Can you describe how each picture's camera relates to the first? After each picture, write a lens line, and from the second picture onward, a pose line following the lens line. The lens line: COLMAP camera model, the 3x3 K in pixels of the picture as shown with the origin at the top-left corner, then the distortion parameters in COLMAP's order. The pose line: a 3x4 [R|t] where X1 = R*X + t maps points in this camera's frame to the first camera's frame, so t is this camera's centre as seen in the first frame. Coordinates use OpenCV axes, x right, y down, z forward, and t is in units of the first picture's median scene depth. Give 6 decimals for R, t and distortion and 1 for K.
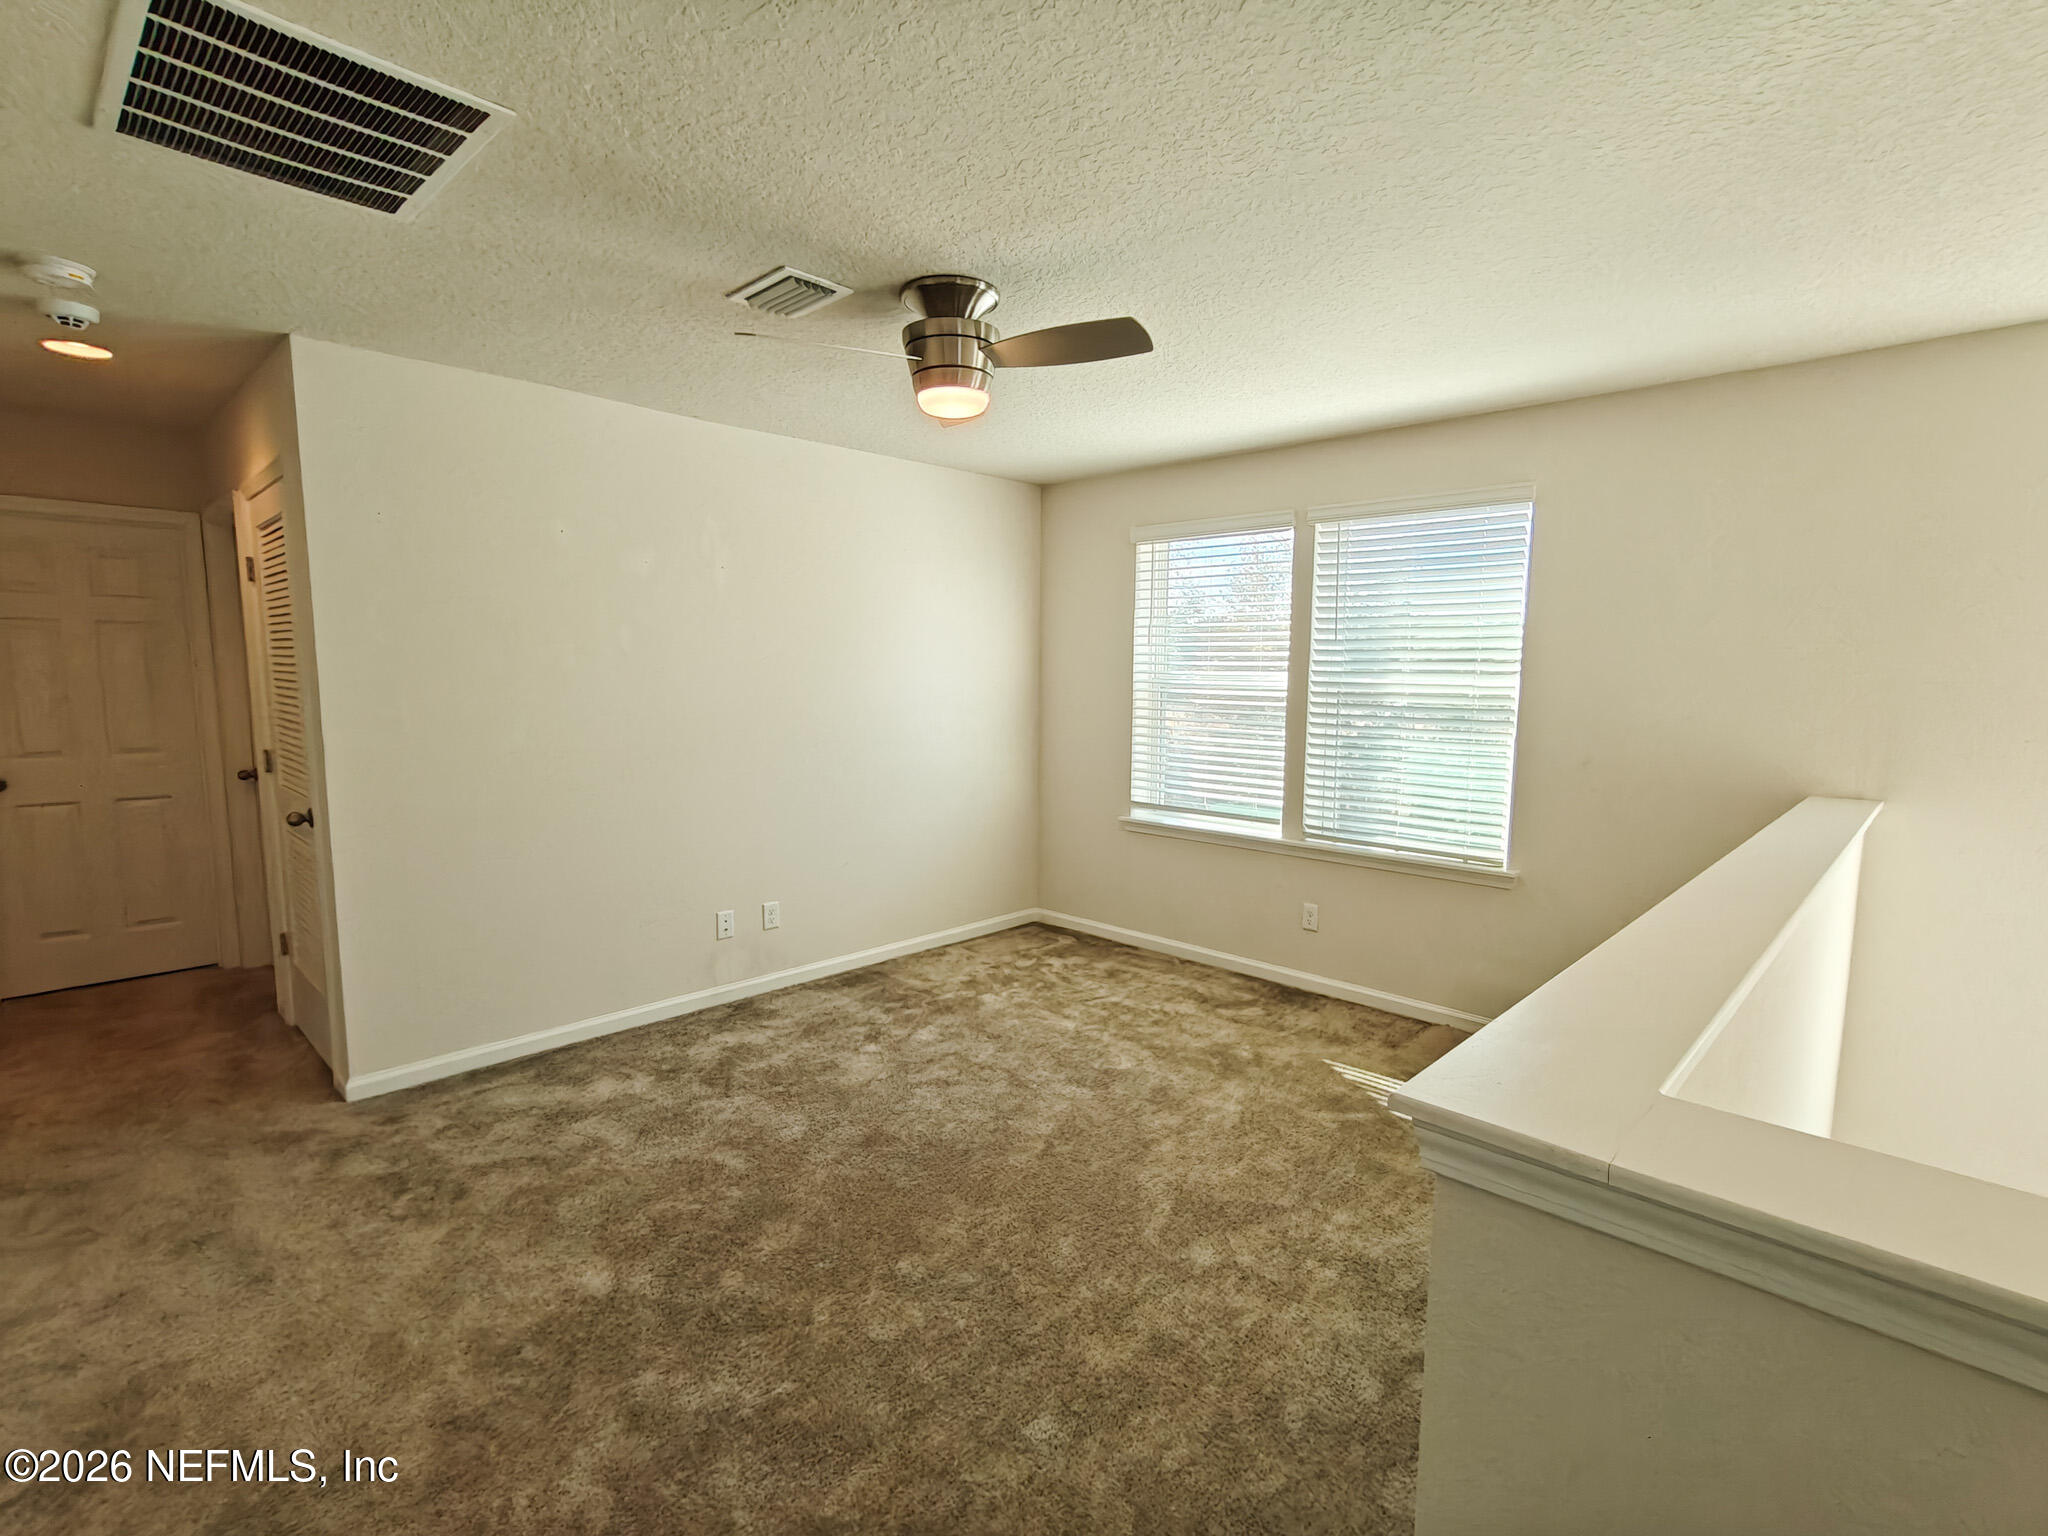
lens RADIAL K [[975.4, 0, 1033.2], [0, 975.4, 781.6], [0, 0, 1]] dist [0.001118, 0.000712]
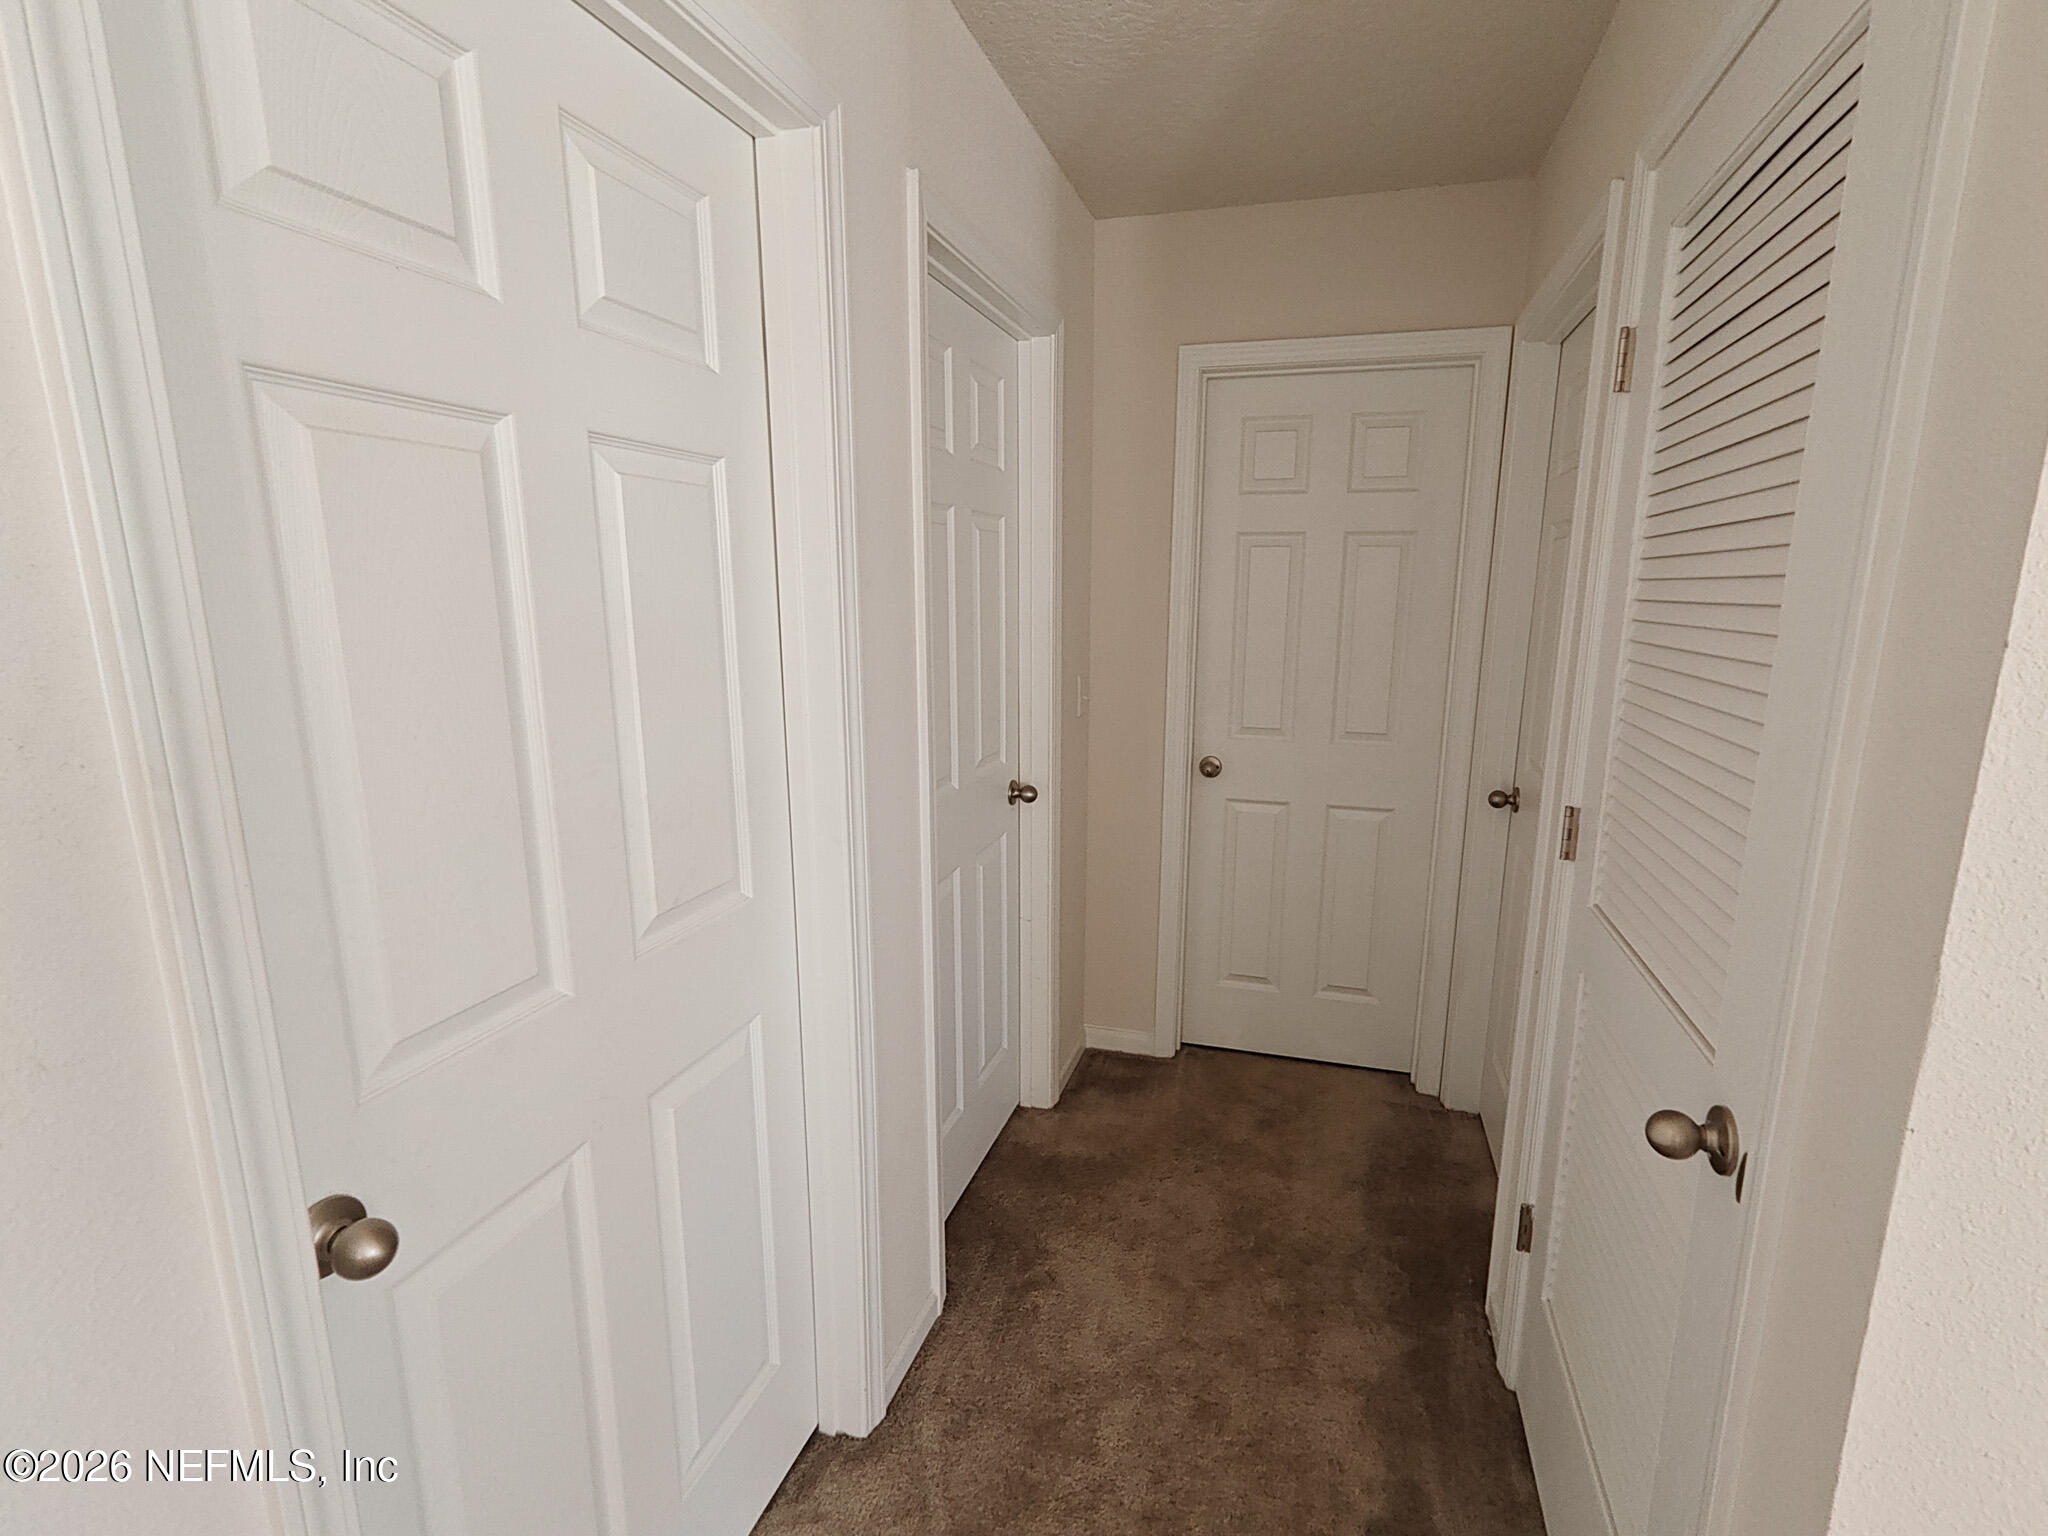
lens RADIAL K [[975.4, 0, 1033.2], [0, 975.4, 781.6], [0, 0, 1]] dist [0.001118, 0.000712]
pose [[0.453219, 0.170104, -0.875018, -0.514437], [-0.105712, 0.984953, 0.136721, -0.076342], [0.885109, 0.030535, 0.464381, 0.584450]]
